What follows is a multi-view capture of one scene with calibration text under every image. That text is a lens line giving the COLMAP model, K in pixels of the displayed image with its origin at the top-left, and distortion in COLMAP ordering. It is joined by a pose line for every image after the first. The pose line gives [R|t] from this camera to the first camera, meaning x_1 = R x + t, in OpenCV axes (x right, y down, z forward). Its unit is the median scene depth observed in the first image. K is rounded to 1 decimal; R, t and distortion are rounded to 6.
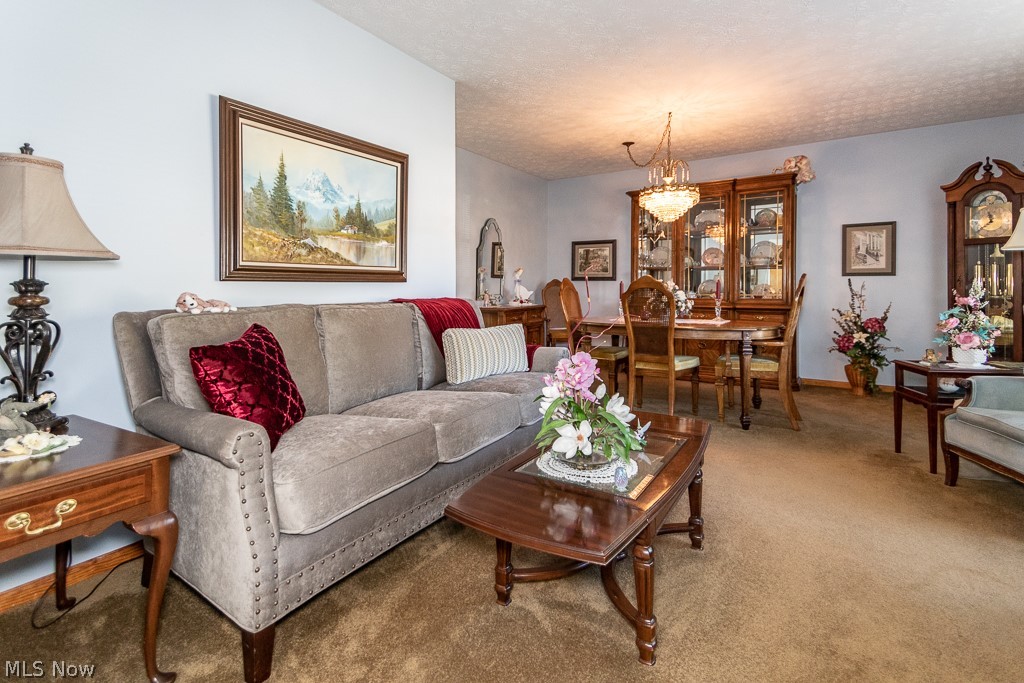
lens RADIAL K [[479.4, 0, 492.5], [0, 479.4, 293.9], [0, 0, 1]] dist [0.004475, -0.004672]
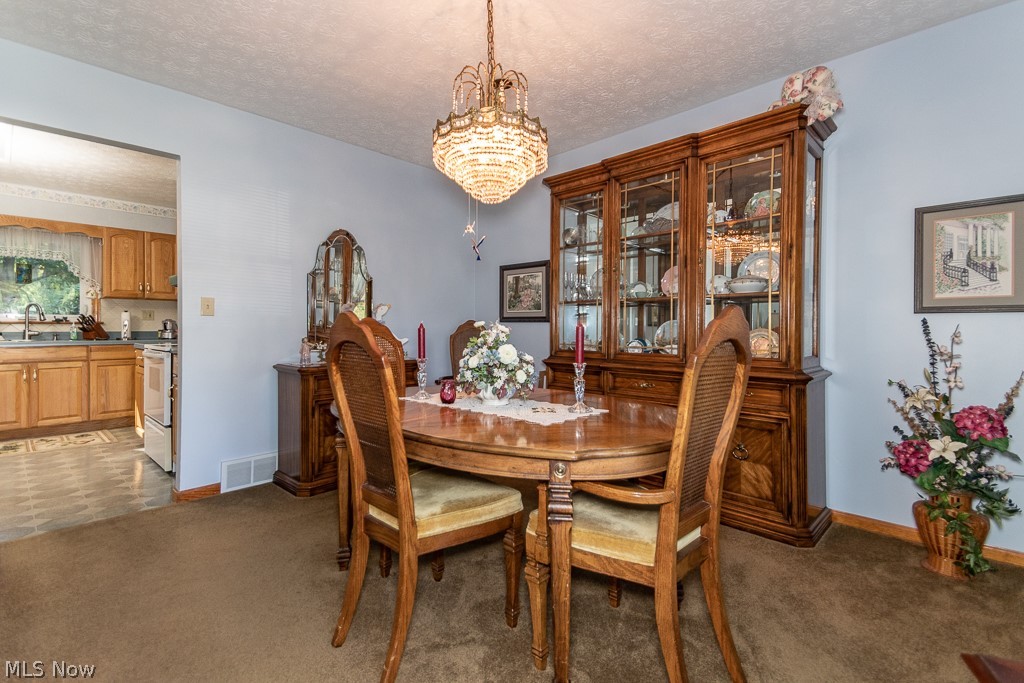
lens RADIAL K [[479.4, 0, 506.5], [0, 479.4, 335.1], [0, 0, 1]] dist [0.004475, -0.004672]
pose [[0.987267, 0.004263, -0.159012, 0.413154], [-0.004346, 0.999991, -0.000170, -0.014007], [0.159010, 0.000859, 0.987277, 0.469947]]
